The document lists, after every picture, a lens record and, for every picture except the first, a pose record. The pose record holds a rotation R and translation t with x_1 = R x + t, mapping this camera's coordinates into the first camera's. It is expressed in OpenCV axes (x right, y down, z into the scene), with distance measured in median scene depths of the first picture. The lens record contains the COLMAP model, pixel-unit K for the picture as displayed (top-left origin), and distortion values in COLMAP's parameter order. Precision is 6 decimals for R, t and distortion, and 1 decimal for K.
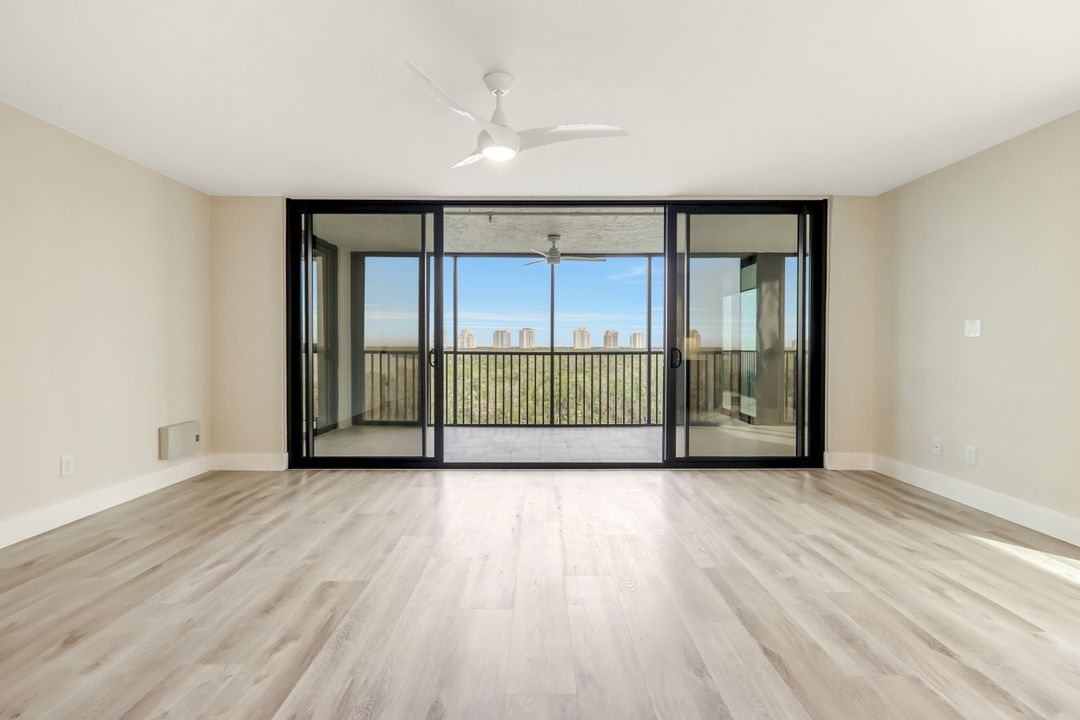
lens RADIAL K [[483.4, 0, 542.4], [0, 483.4, 350.2], [0, 0, 1]] dist [-0.000756, 0.000234]
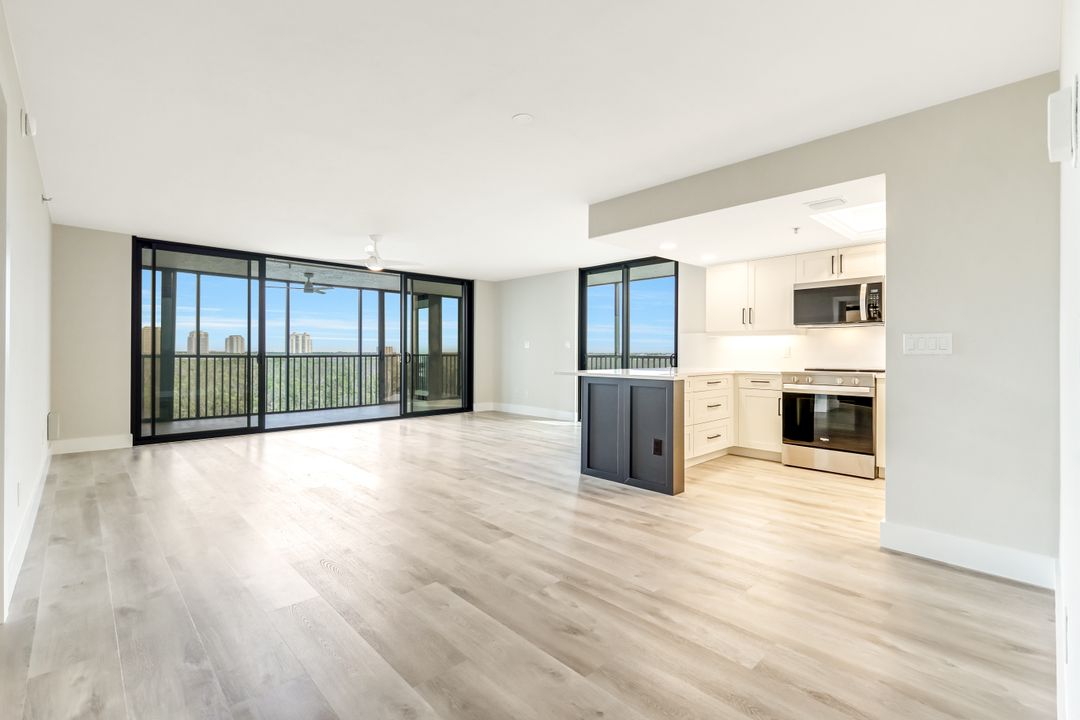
lens RADIAL K [[481.6, 0, 539.0], [0, 481.6, 350.4], [0, 0, 1]] dist [-0.003171, -0.000022]
pose [[0.727880, 0.004273, 0.685691, -0.617435], [0.001593, 0.999967, -0.007922, 0.002431], [-0.685703, 0.006858, 0.727849, -0.677816]]
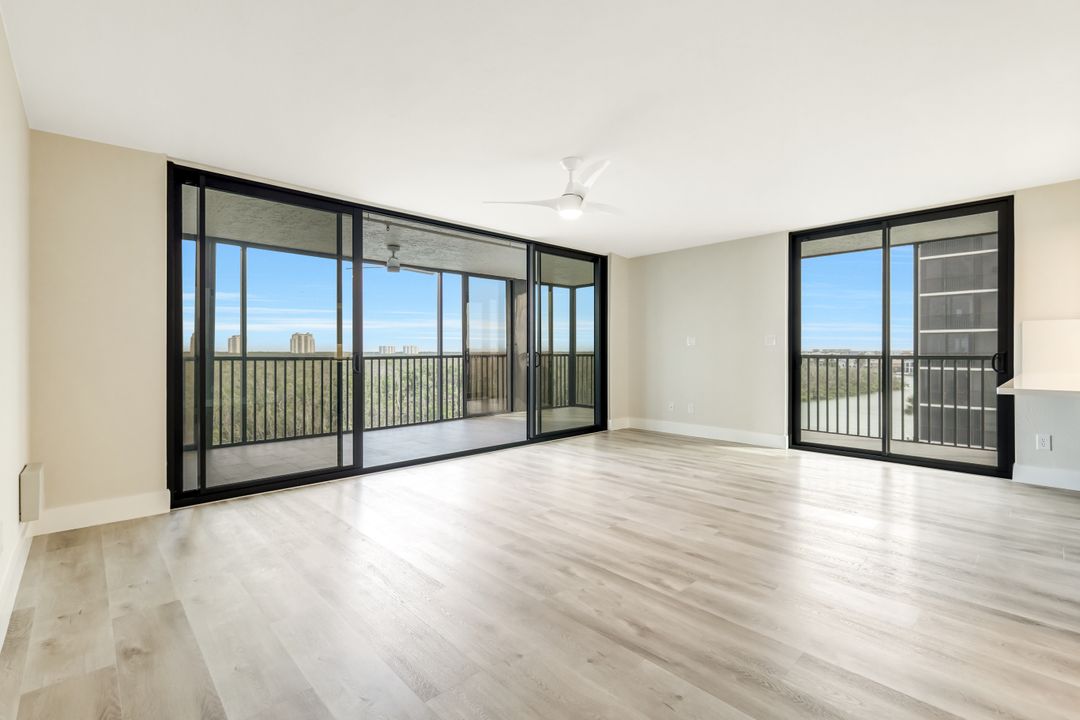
lens RADIAL K [[483.4, 0, 542.4], [0, 483.4, 350.2], [0, 0, 1]] dist [-0.000756, 0.000234]
pose [[0.727566, 0.000090, 0.686037, -0.624956], [0.005627, 0.999966, -0.006099, -0.002496], [-0.686014, 0.008298, 0.727541, 0.022825]]
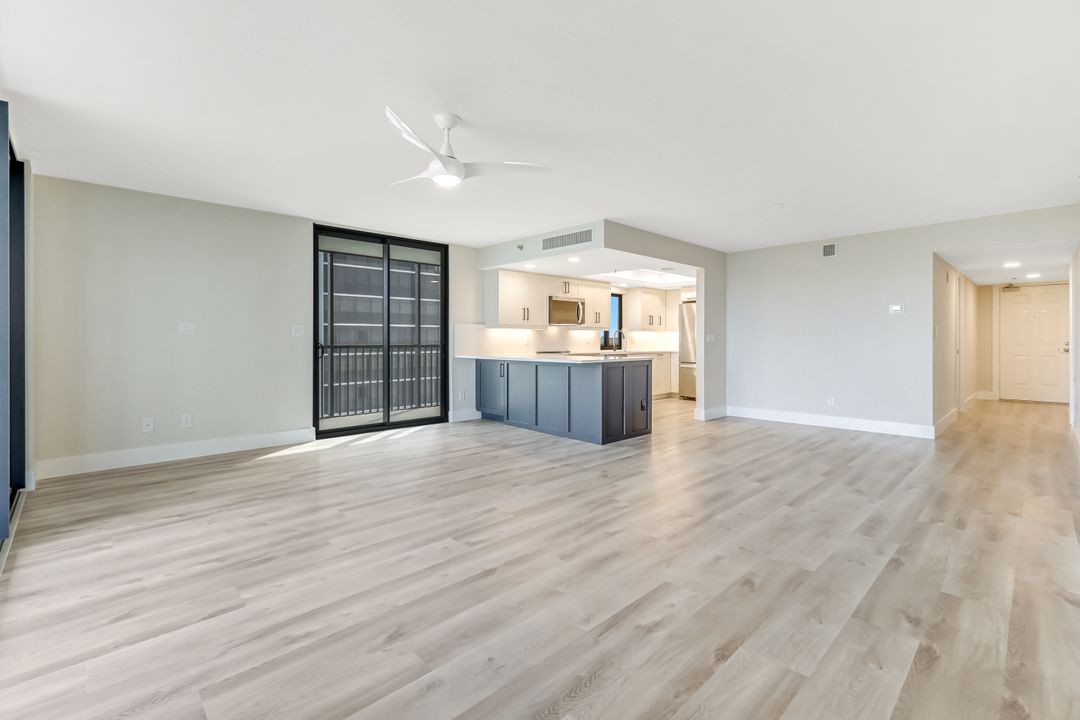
lens RADIAL K [[488.5, 0, 544.1], [0, 488.5, 349.0], [0, 0, 1]] dist [0.000745, 0.000124]
pose [[-0.696940, -0.015834, 0.716955, -0.626349], [0.003087, 0.999681, 0.025079, -0.016509], [-0.717123, 0.019692, -0.696669, 0.936090]]
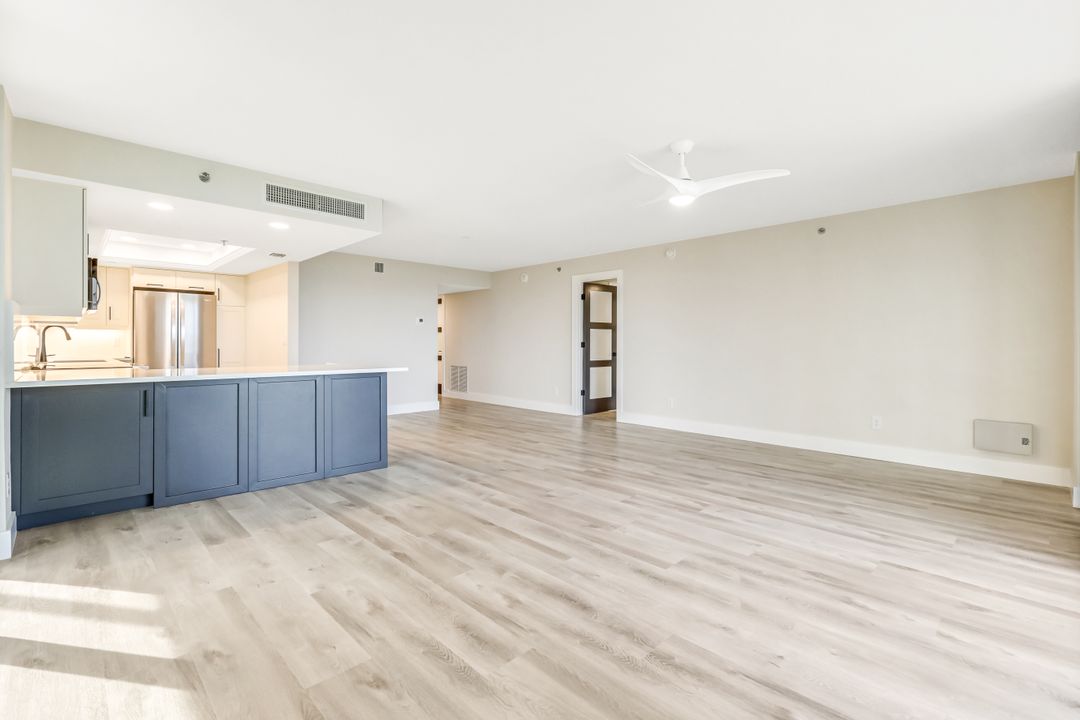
lens RADIAL K [[483.4, 0, 542.4], [0, 483.4, 350.2], [0, 0, 1]] dist [-0.000756, 0.000234]
pose [[-0.713395, 0.010358, -0.700685, 0.617175], [-0.006539, 0.999749, 0.021436, -0.016329], [0.700731, 0.019874, -0.713148, 0.940359]]
